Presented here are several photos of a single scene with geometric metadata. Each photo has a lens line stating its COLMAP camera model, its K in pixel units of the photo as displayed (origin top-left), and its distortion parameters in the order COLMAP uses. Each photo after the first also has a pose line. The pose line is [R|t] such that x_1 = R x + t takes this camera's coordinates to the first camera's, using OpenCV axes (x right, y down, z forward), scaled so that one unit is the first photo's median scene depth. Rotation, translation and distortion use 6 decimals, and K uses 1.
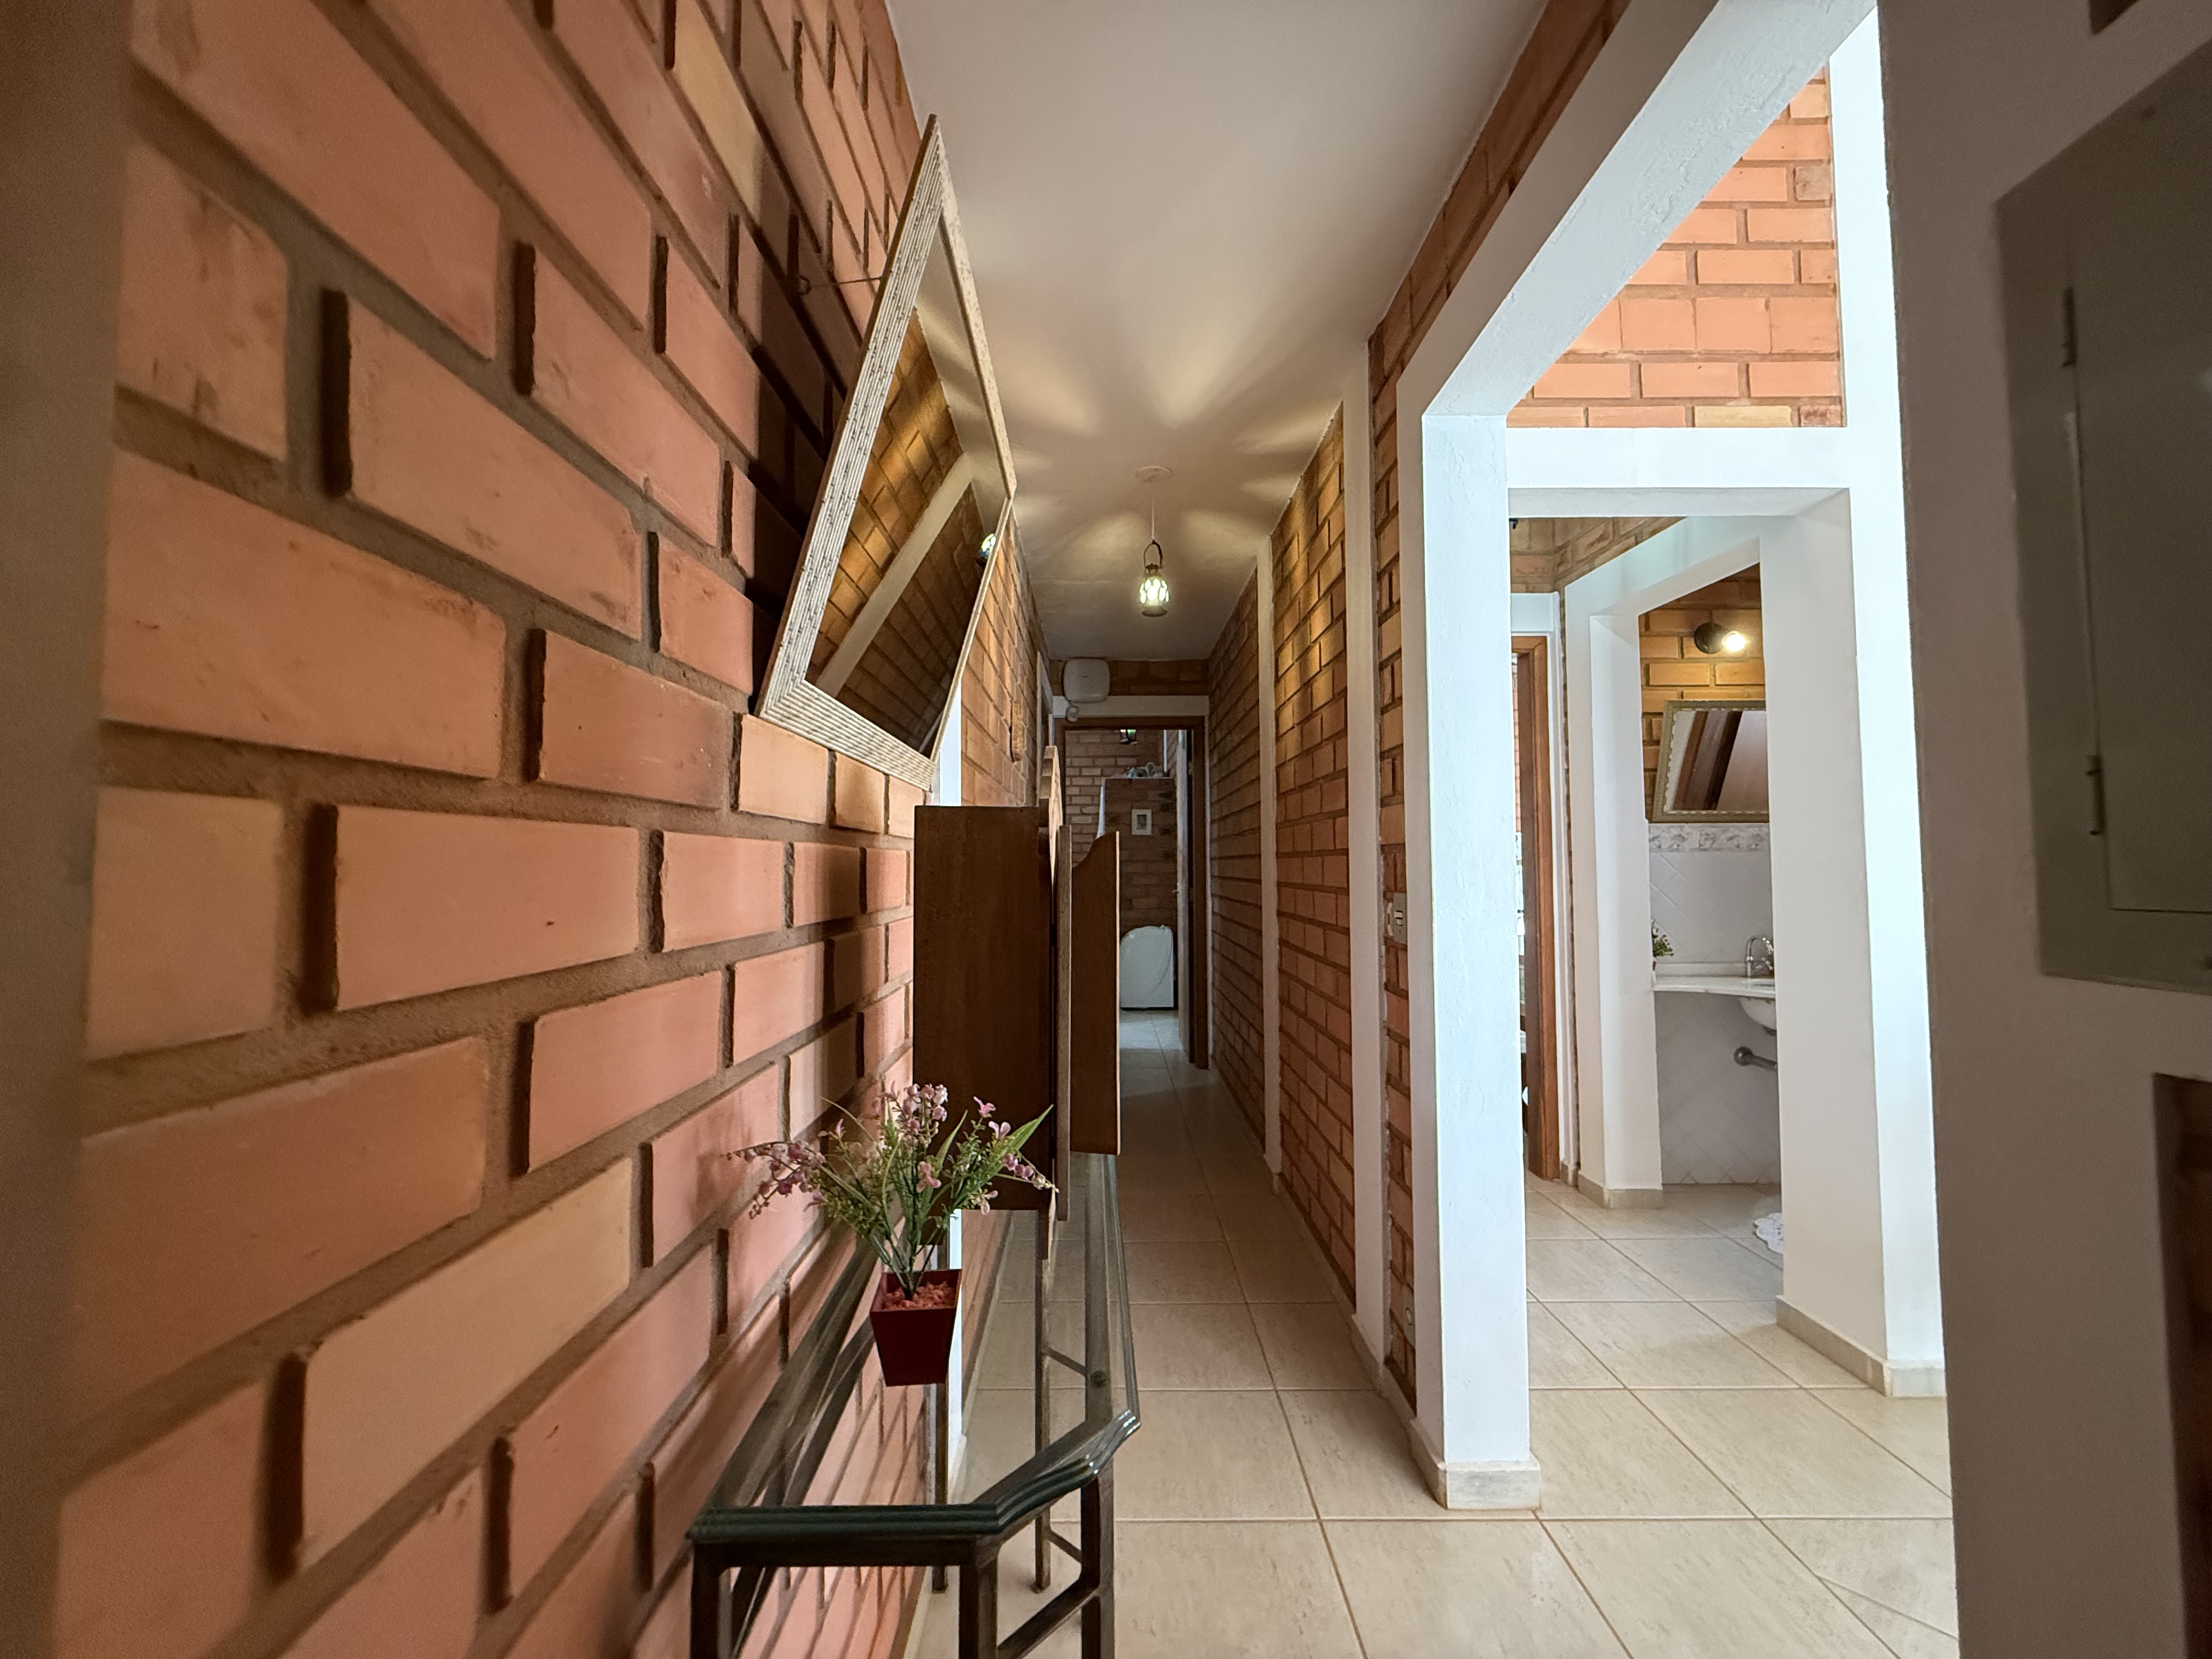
lens RADIAL K [[877.4, 0, 1103.2], [0, 877.4, 829.1], [0, 0, 1]] dist [0.000562, -0.000174]
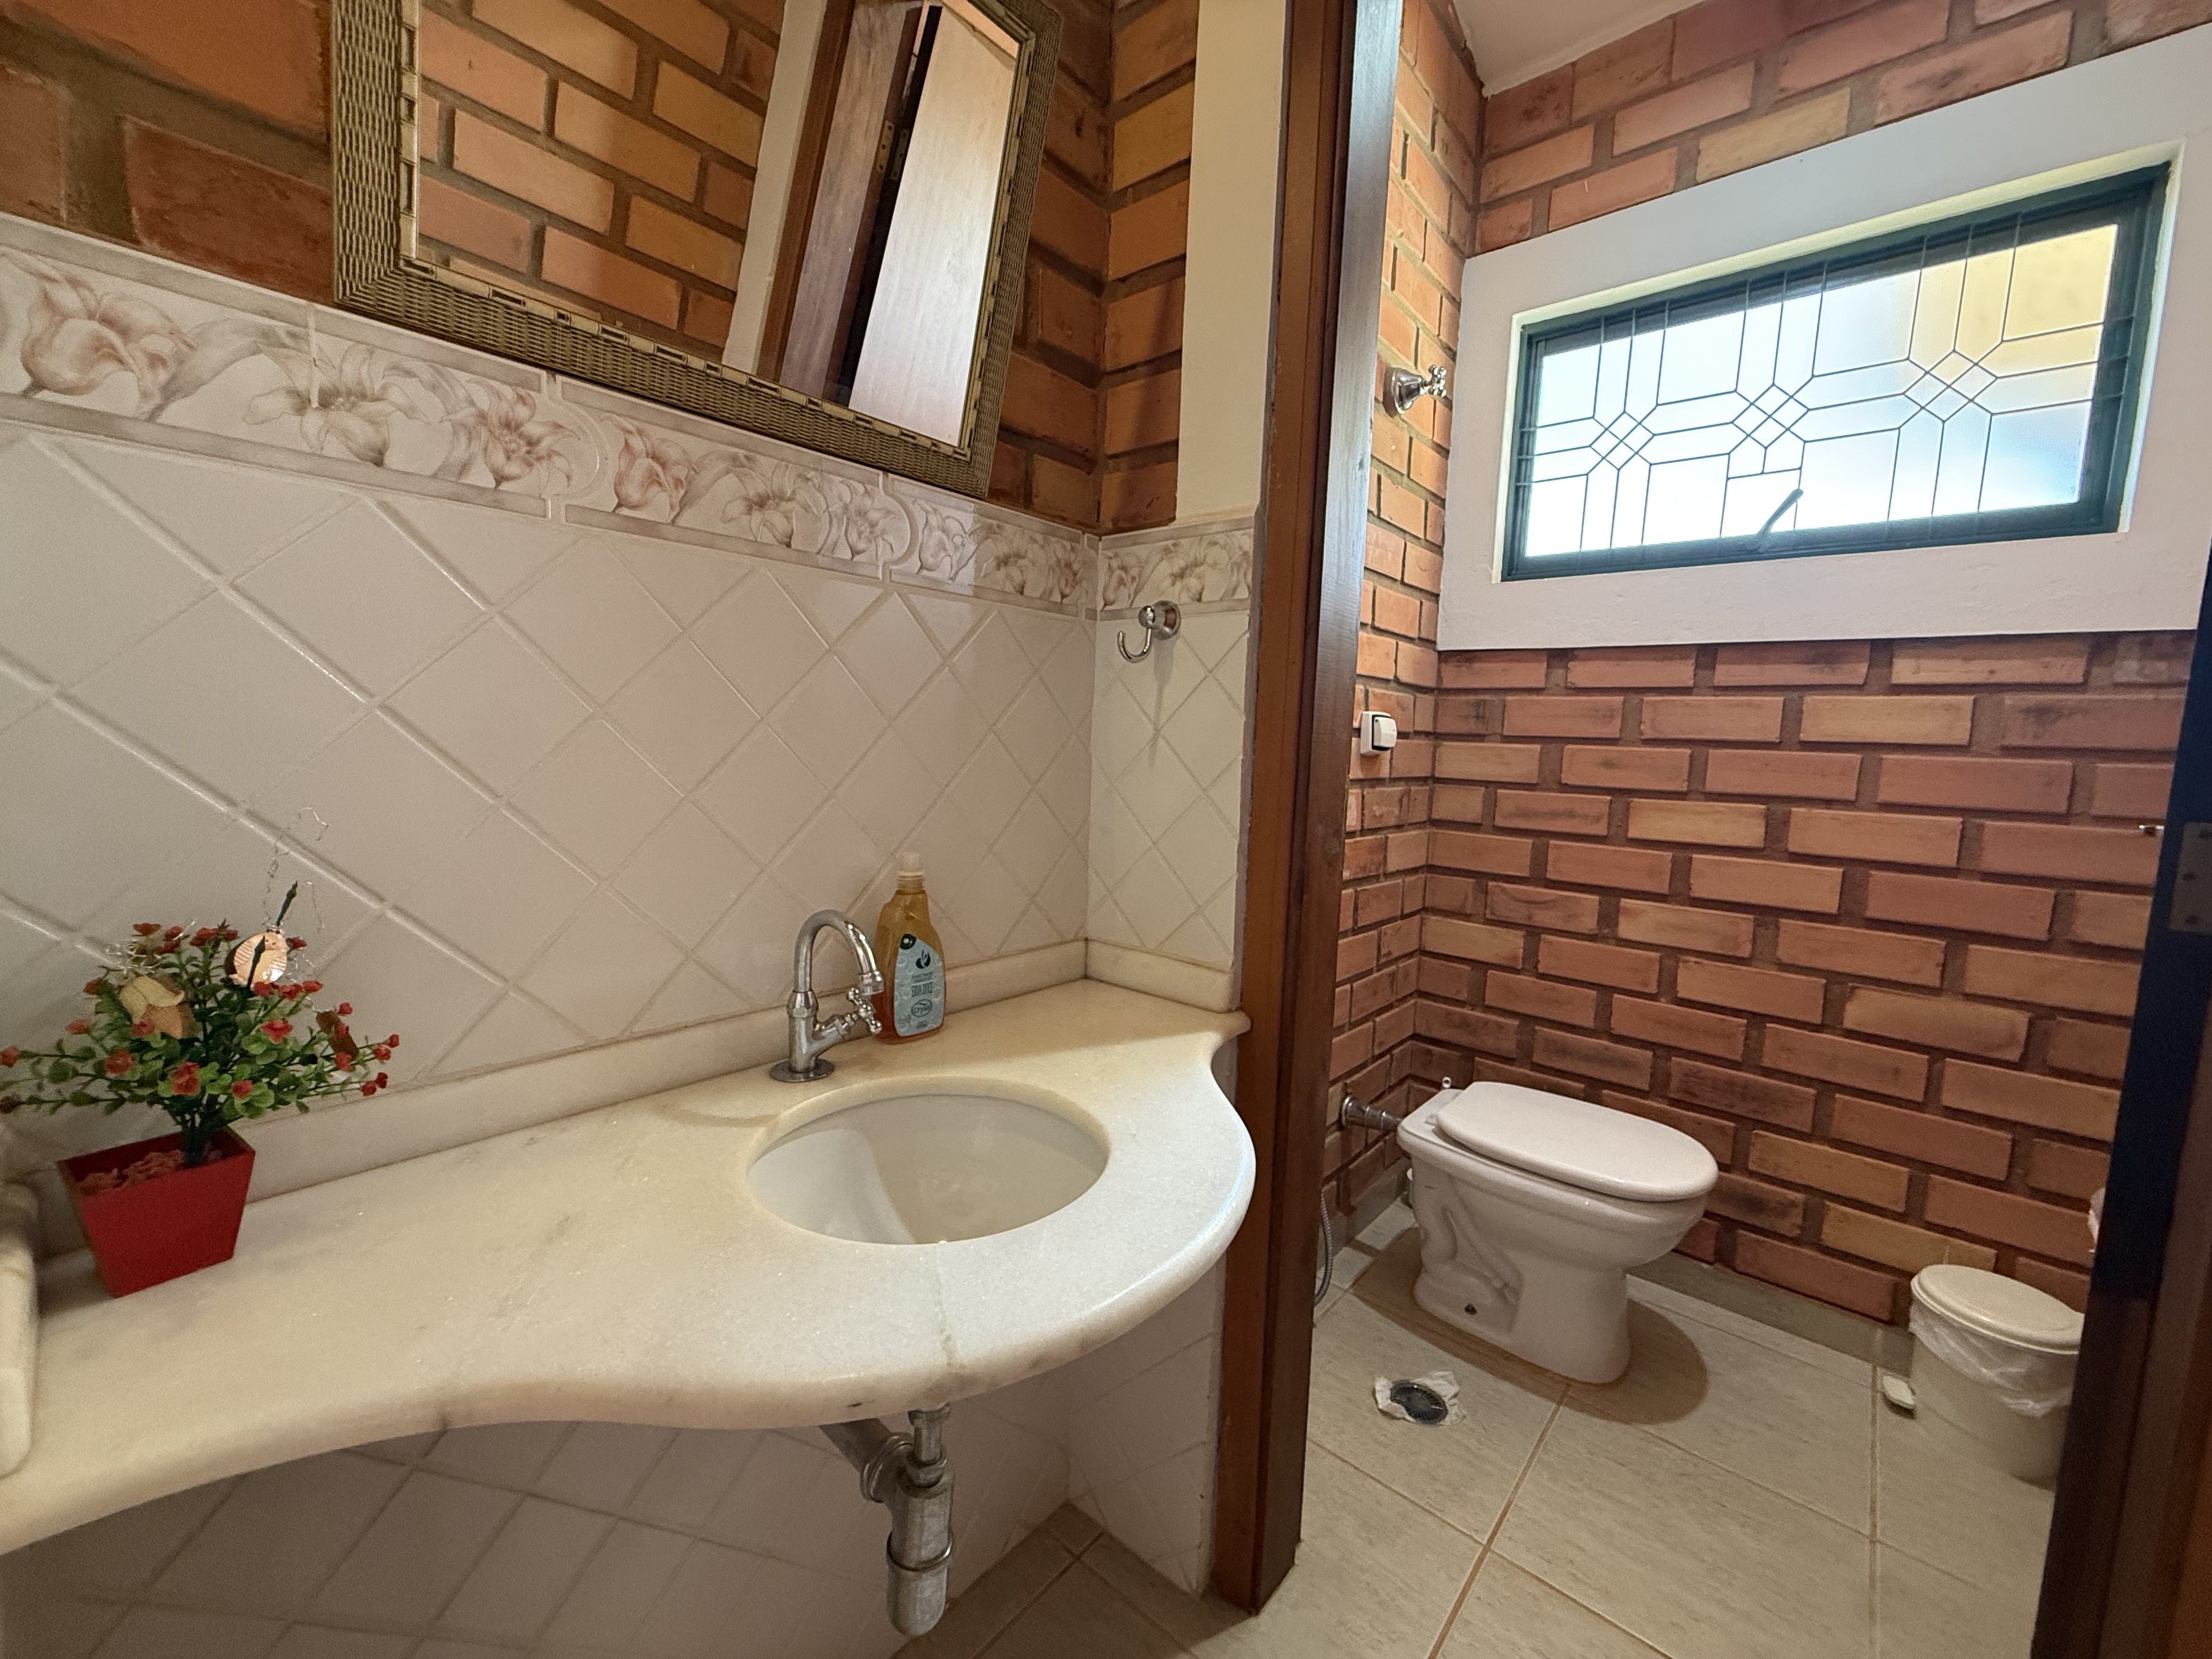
lens RADIAL K [[877.4, 0, 1103.6], [0, 877.4, 829.4], [0, 0, 1]] dist [0.000562, -0.000174]
pose [[0.664375, -0.045716, 0.746000, 0.596377], [-0.073974, 0.989204, 0.126500, 0.061191], [-0.743730, -0.139228, 0.653821, 0.765172]]
